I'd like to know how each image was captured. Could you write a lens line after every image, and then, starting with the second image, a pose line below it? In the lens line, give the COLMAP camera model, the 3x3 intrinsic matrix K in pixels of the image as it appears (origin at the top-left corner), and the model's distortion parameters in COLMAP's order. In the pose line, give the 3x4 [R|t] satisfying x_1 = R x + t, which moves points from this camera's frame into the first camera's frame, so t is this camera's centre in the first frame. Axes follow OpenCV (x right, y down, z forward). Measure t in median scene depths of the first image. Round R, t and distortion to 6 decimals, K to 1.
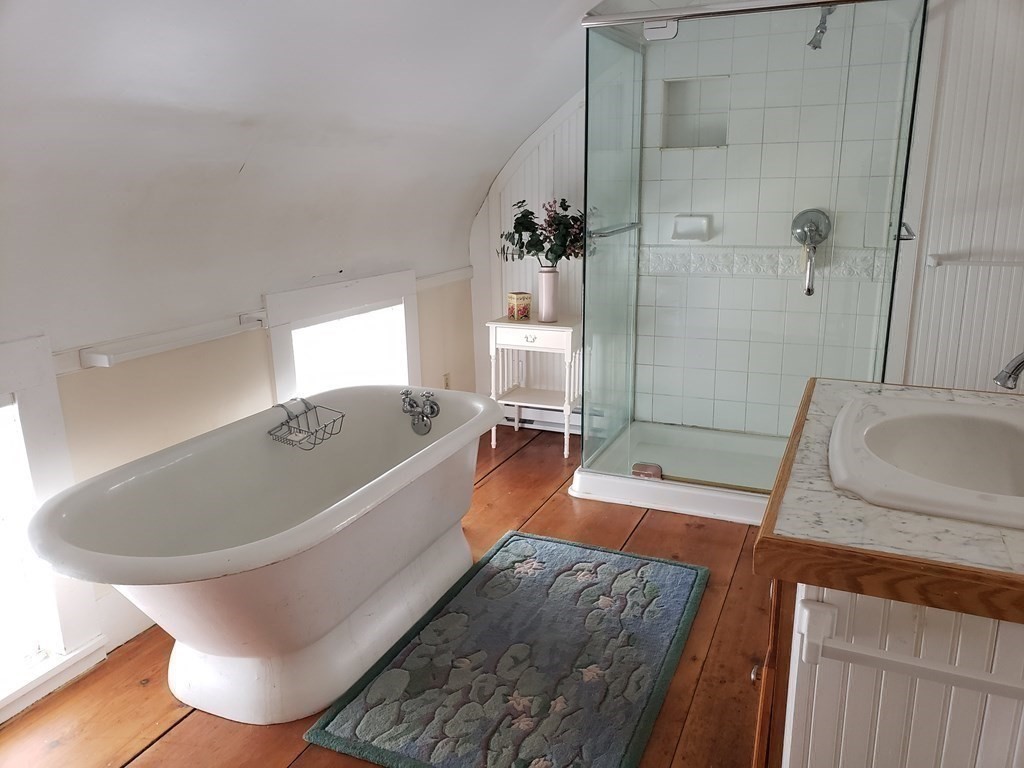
lens RADIAL K [[795.1, 0, 503.1], [0, 795.1, 371.0], [0, 0, 1]] dist [0.025424, -0.002144]
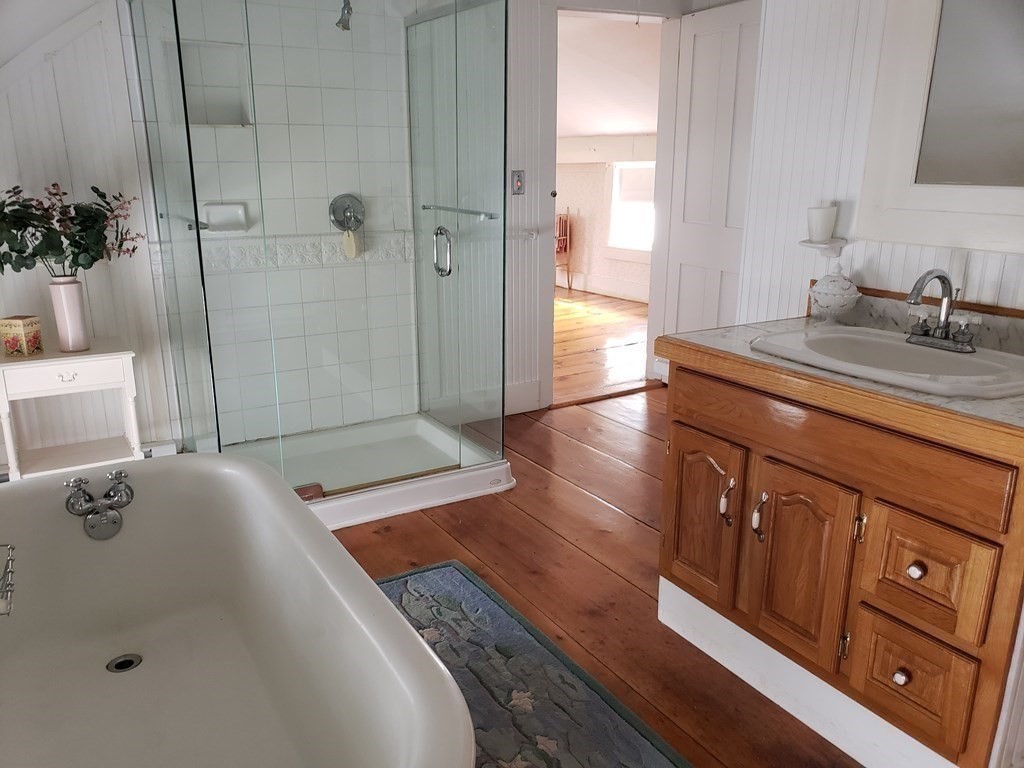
lens RADIAL K [[795.1, 0, 503.1], [0, 795.1, 371.0], [0, 0, 1]] dist [0.025424, -0.002144]
pose [[0.588392, -0.183370, 0.787509, -0.309541], [0.181409, 0.979054, 0.092430, -0.041570], [-0.787963, 0.088476, 0.609333, 0.247099]]
